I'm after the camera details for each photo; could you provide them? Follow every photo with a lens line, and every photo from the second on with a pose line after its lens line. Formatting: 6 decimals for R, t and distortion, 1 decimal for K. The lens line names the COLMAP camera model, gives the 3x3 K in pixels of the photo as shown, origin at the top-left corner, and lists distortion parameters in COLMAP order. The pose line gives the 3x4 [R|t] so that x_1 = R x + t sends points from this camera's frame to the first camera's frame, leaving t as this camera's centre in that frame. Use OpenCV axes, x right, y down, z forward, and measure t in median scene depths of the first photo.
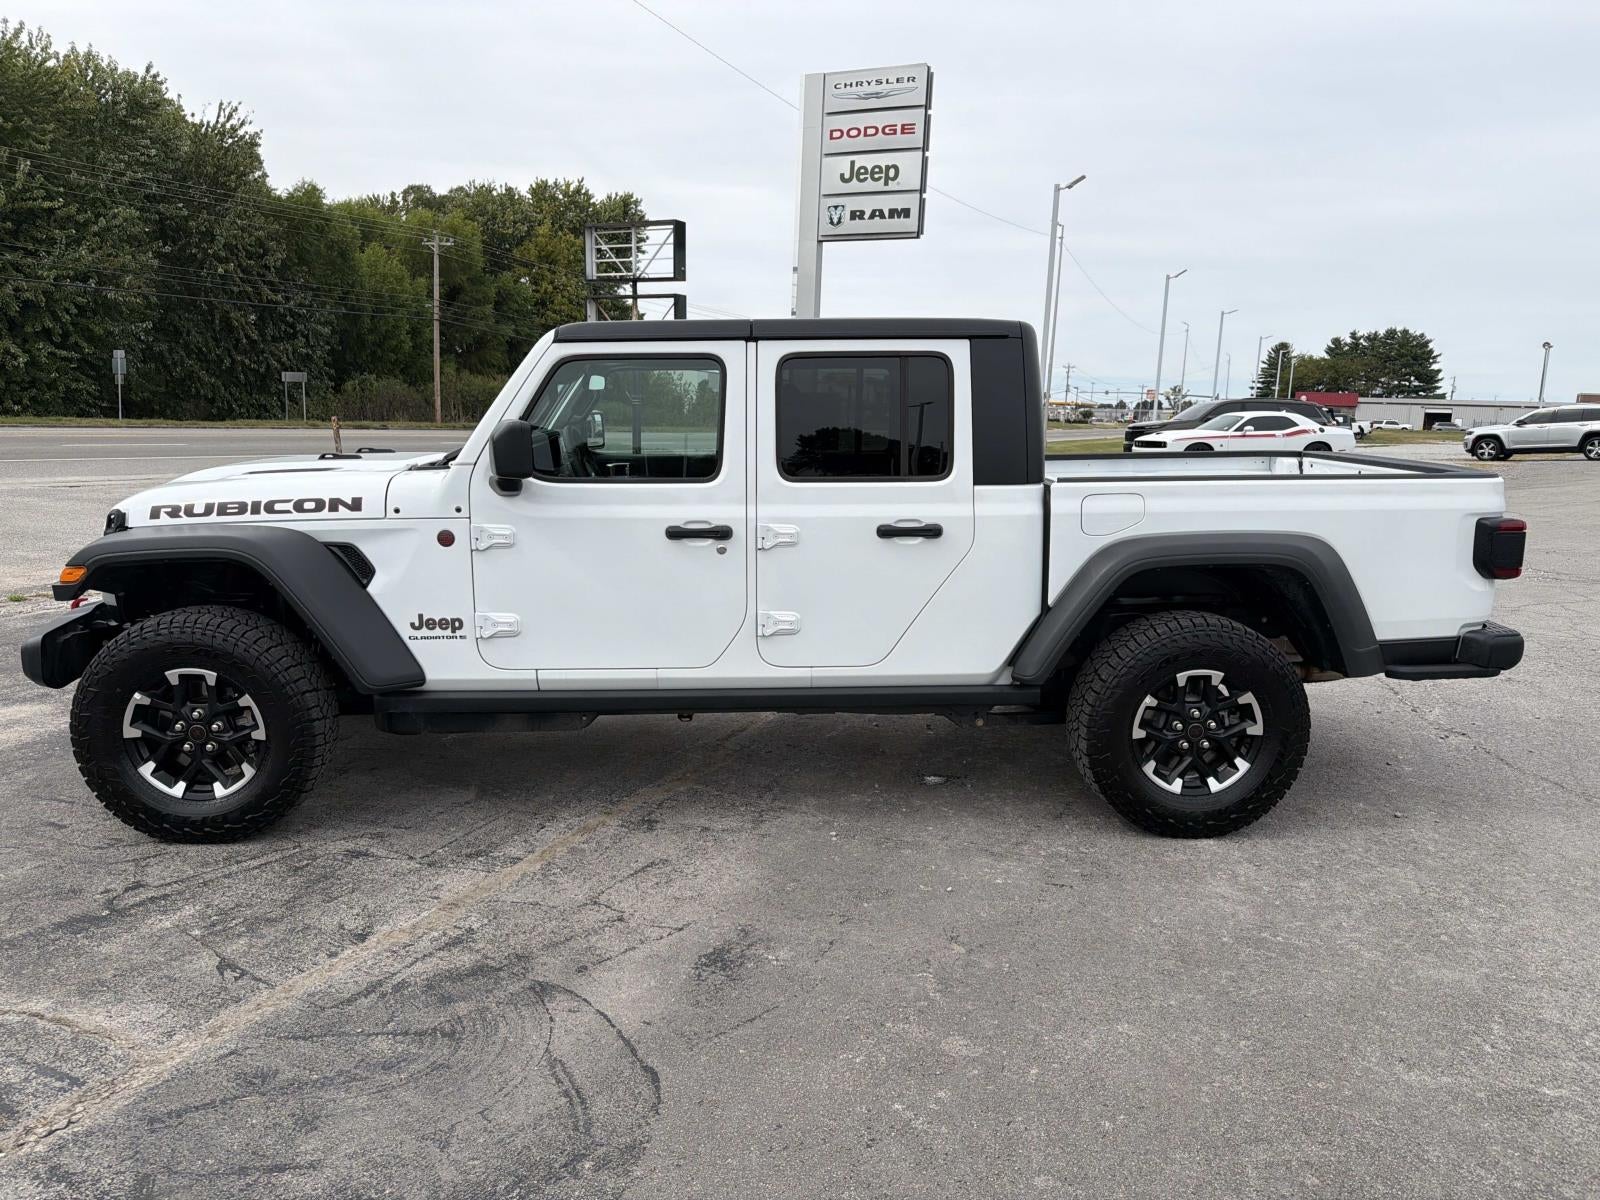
lens RADIAL K [[1115.2, 0, 800.0], [0, 1115.2, 600.0], [0, 0, 1]] dist [0.053122, -0.072637]
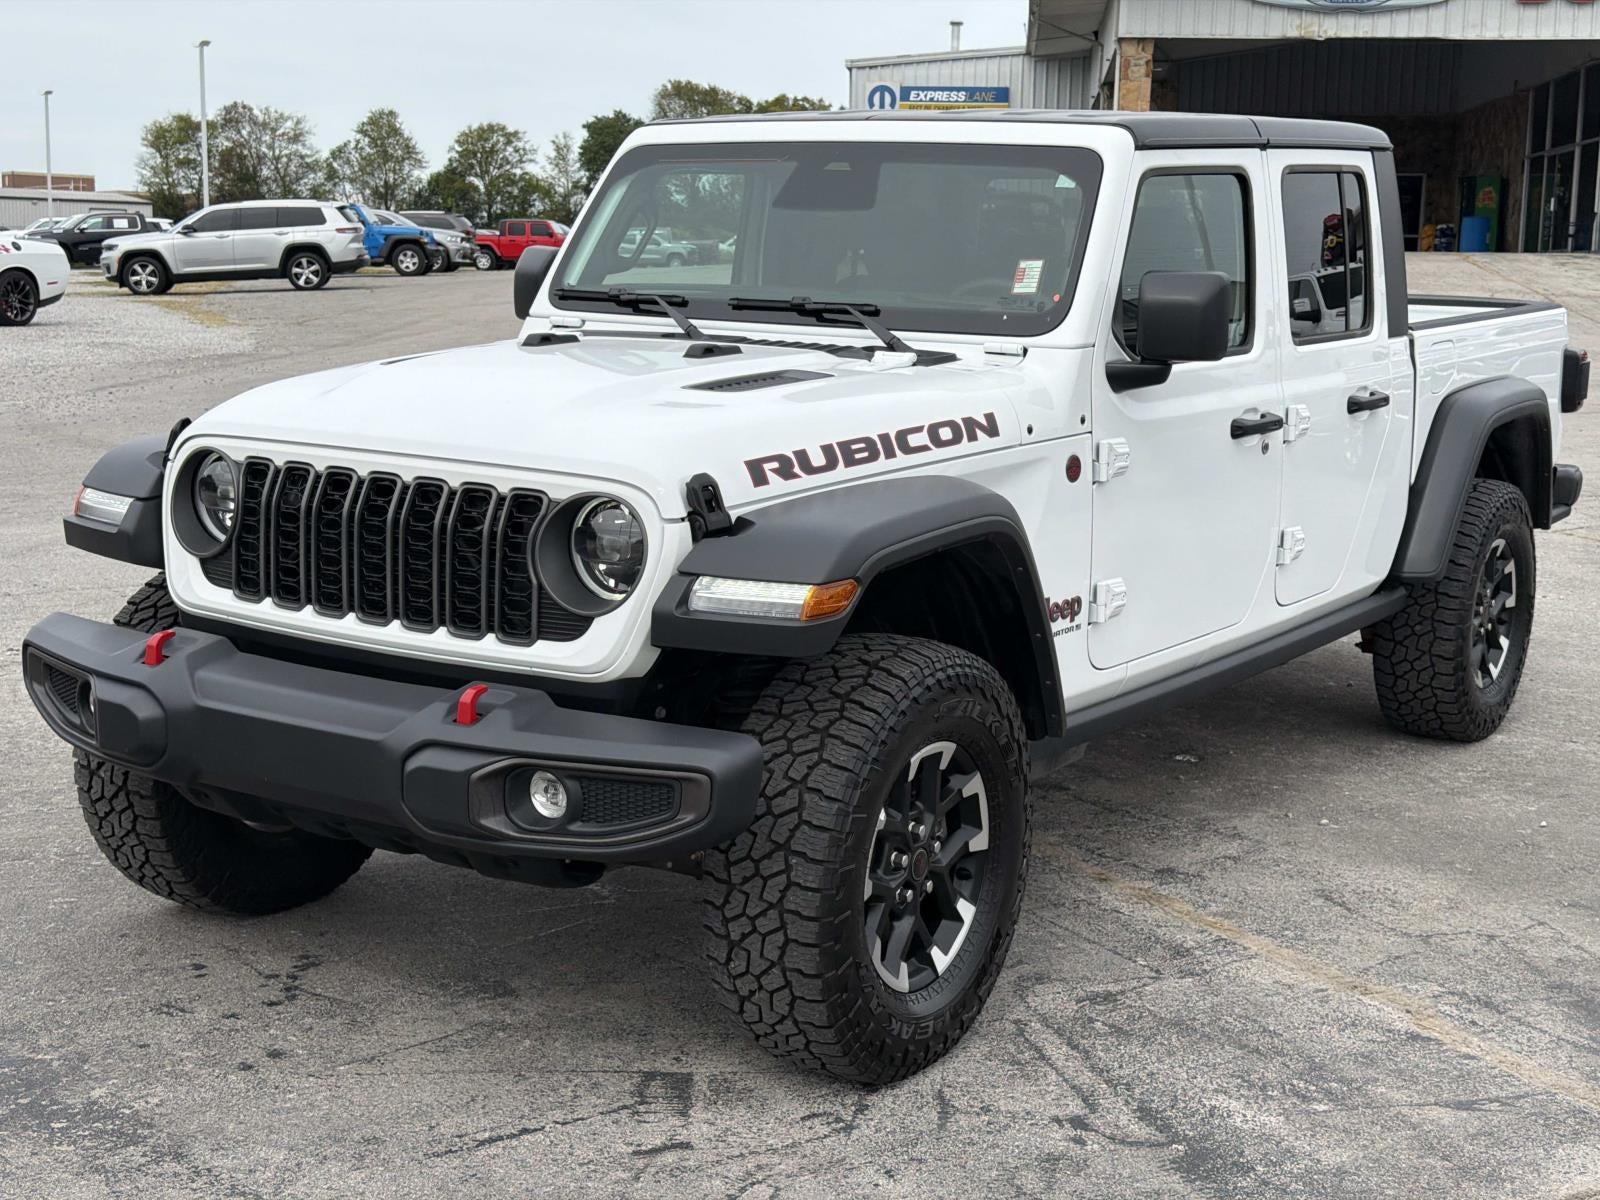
lens RADIAL K [[2229.0, 0, 779.9], [0, 2229.0, 585.9], [0, 0, 1]] dist [0.200900, -0.372784]
pose [[0.595712, -0.131790, 0.792312, -1.391622], [0.130720, 0.989203, 0.066256, -0.093398], [-0.792489, 0.064101, 0.606508, 0.381119]]
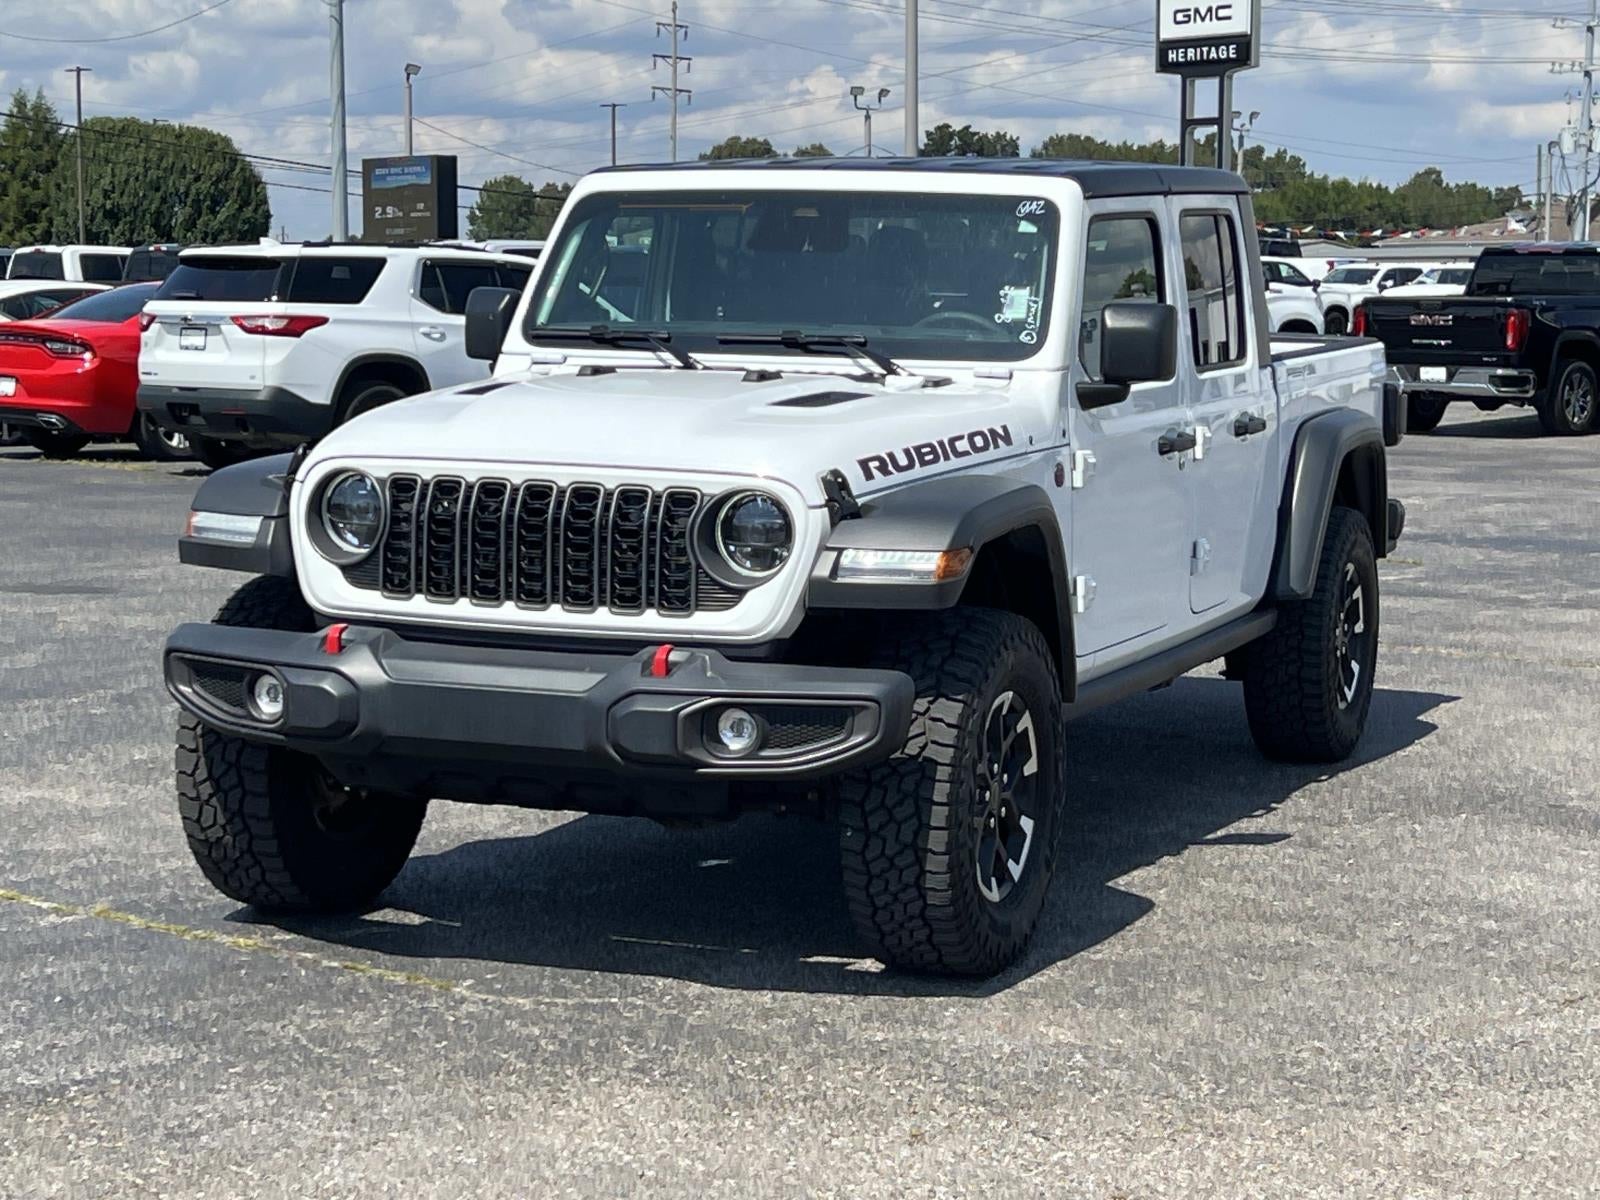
lens RADIAL K [[3391.4, 0, 800.0], [0, 3391.4, 600.0], [0, 0, 1]] dist [0.189857, -0.066129]
pose [[0.416768, -0.102524, 0.903213, -2.328267], [0.153236, 0.987324, 0.041364, -0.090600], [-0.896004, 0.121166, 0.427196, 0.233924]]
